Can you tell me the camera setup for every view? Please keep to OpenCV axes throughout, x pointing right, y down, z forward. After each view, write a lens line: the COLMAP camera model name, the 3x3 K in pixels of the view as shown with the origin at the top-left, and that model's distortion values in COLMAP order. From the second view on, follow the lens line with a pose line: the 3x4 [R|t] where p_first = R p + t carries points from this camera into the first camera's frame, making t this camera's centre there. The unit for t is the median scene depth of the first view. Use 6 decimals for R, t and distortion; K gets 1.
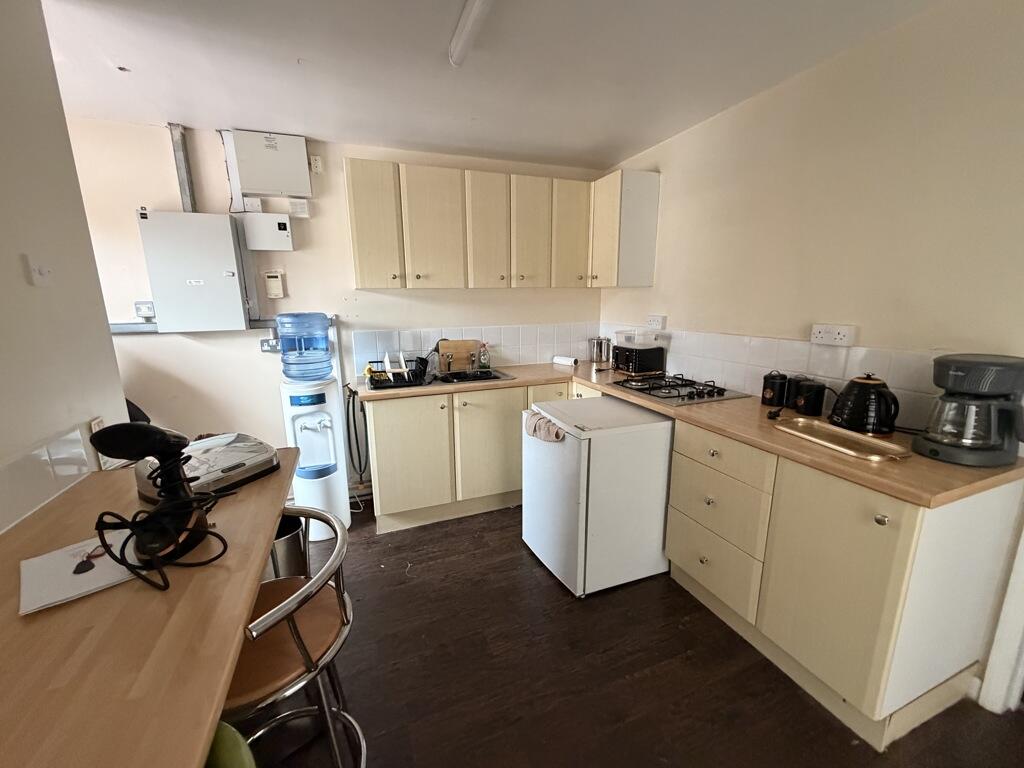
lens RADIAL K [[409.4, 0, 509.3], [0, 409.4, 382.0], [0, 0, 1]] dist [-0.000682, 0.000028]
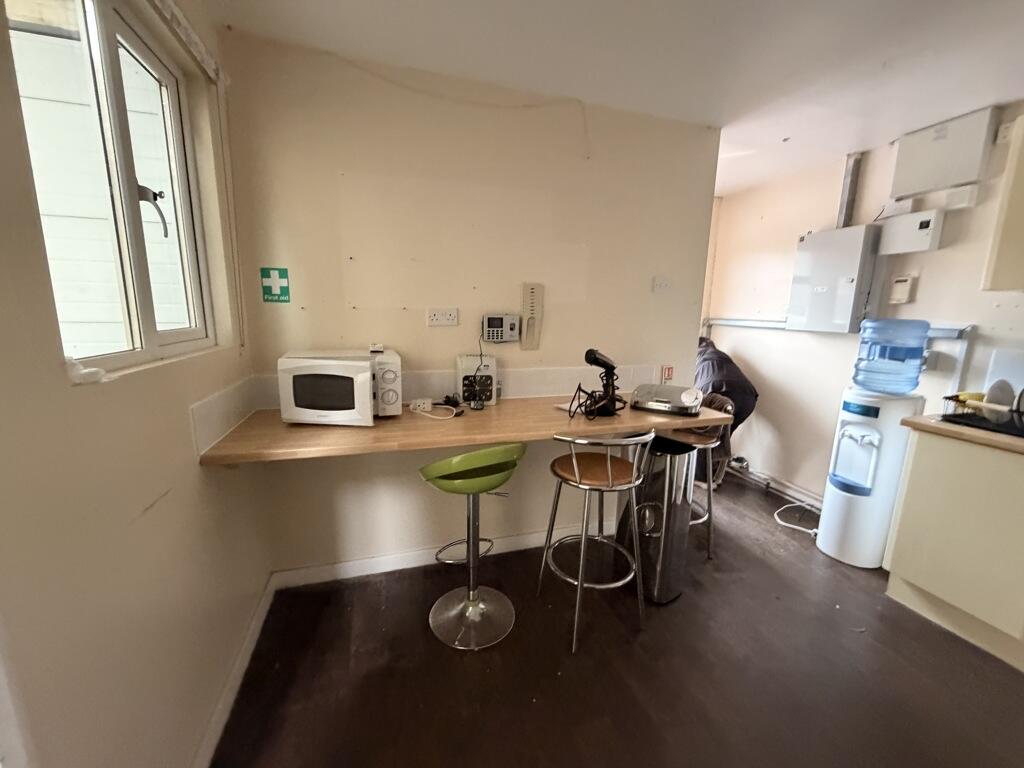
lens RADIAL K [[409.4, 0, 509.6], [0, 409.4, 385.6], [0, 0, 1]] dist [-0.000682, 0.000028]
pose [[-0.067670, 0.193323, -0.978799, 0.463377], [-0.220640, 0.953857, 0.203651, -0.021999], [0.973005, 0.229744, -0.021893, 0.208639]]
